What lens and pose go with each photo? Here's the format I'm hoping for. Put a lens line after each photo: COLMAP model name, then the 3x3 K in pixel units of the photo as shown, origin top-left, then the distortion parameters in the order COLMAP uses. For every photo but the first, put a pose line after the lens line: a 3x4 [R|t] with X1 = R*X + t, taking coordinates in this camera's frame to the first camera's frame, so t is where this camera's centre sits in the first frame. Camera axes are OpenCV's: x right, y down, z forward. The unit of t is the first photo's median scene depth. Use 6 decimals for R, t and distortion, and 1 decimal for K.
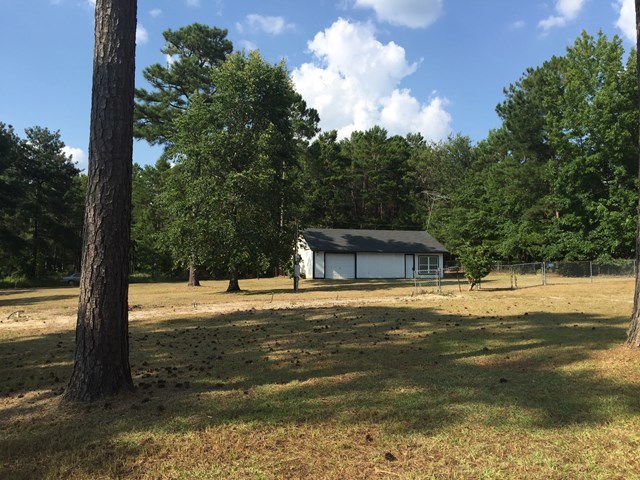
lens RADIAL K [[533.6, 0, 320.0], [0, 533.6, 240.0], [0, 0, 1]] dist [0.078664, -0.003804]
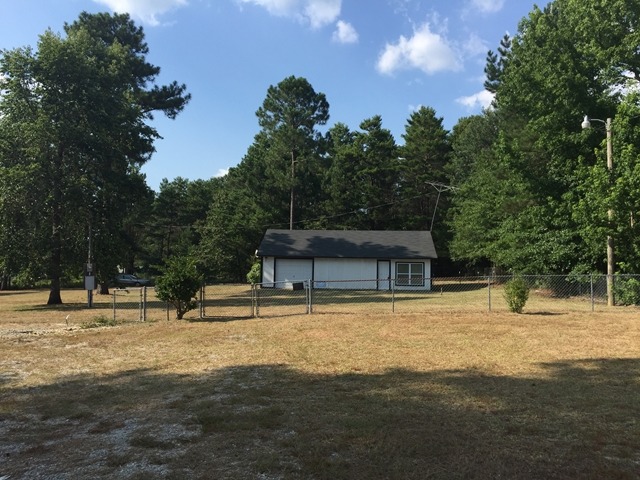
lens RADIAL K [[533.6, 0, 320.0], [0, 533.6, 240.0], [0, 0, 1]] dist [0.078664, -0.003804]
pose [[0.926357, -0.005374, -0.376609, 0.376042], [0.005492, 0.999985, -0.000759, -0.003554], [0.376607, -0.001365, 0.926372, 0.221949]]
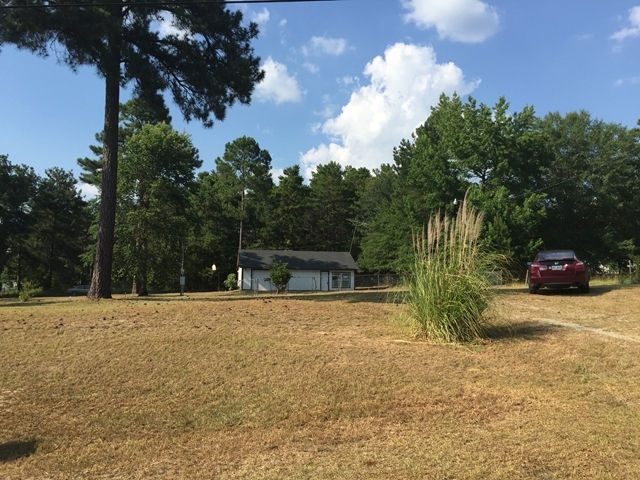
lens RADIAL K [[533.6, 0, 320.0], [0, 533.6, 240.0], [0, 0, 1]] dist [0.078664, -0.003804]
pose [[0.993799, -0.000464, -0.111195, 0.288306], [-0.003888, 0.999235, -0.038914, 0.003508], [0.111128, 0.039105, 0.993036, -0.203351]]
